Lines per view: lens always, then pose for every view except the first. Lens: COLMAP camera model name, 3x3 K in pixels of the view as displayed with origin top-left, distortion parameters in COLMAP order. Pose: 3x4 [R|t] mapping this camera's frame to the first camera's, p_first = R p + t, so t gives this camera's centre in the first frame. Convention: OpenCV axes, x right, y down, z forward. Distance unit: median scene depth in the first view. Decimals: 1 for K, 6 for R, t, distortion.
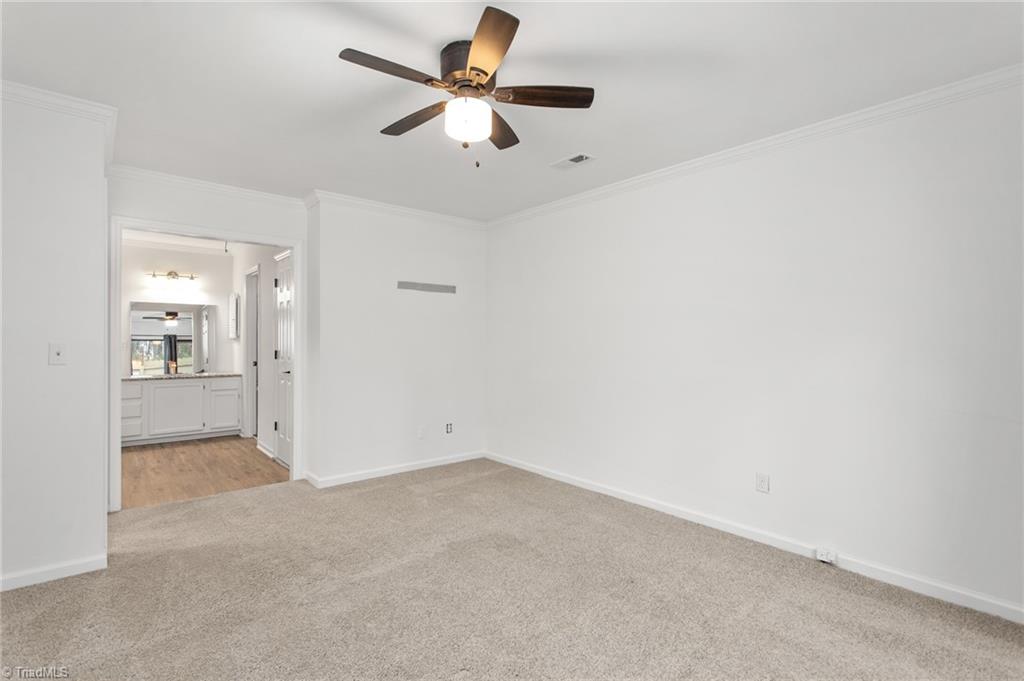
lens RADIAL K [[475.8, 0, 512.0], [0, 475.8, 340.5], [0, 0, 1]] dist [0.000850, 0.000055]
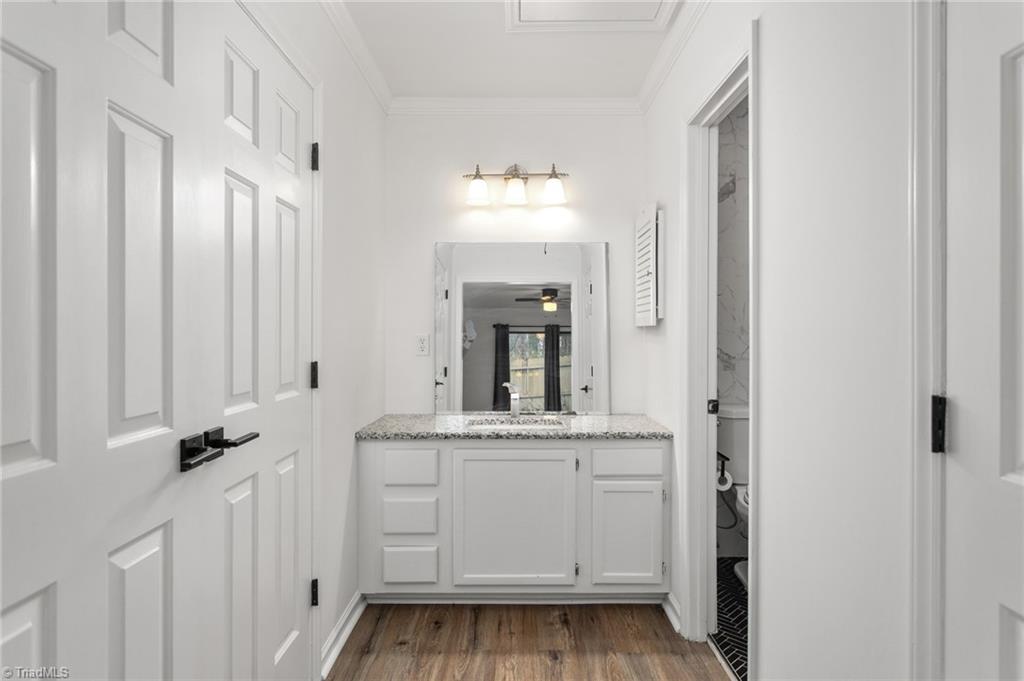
lens RADIAL K [[631.7, 0, 512.0], [0, 631.7, 340.5], [0, 0, 1]] dist [-0.000764, -0.000142]
pose [[0.760478, 0.008879, -0.649303, -0.364285], [-0.001022, 0.999922, 0.012475, -0.000652], [0.649363, -0.008824, 0.760427, 0.587596]]
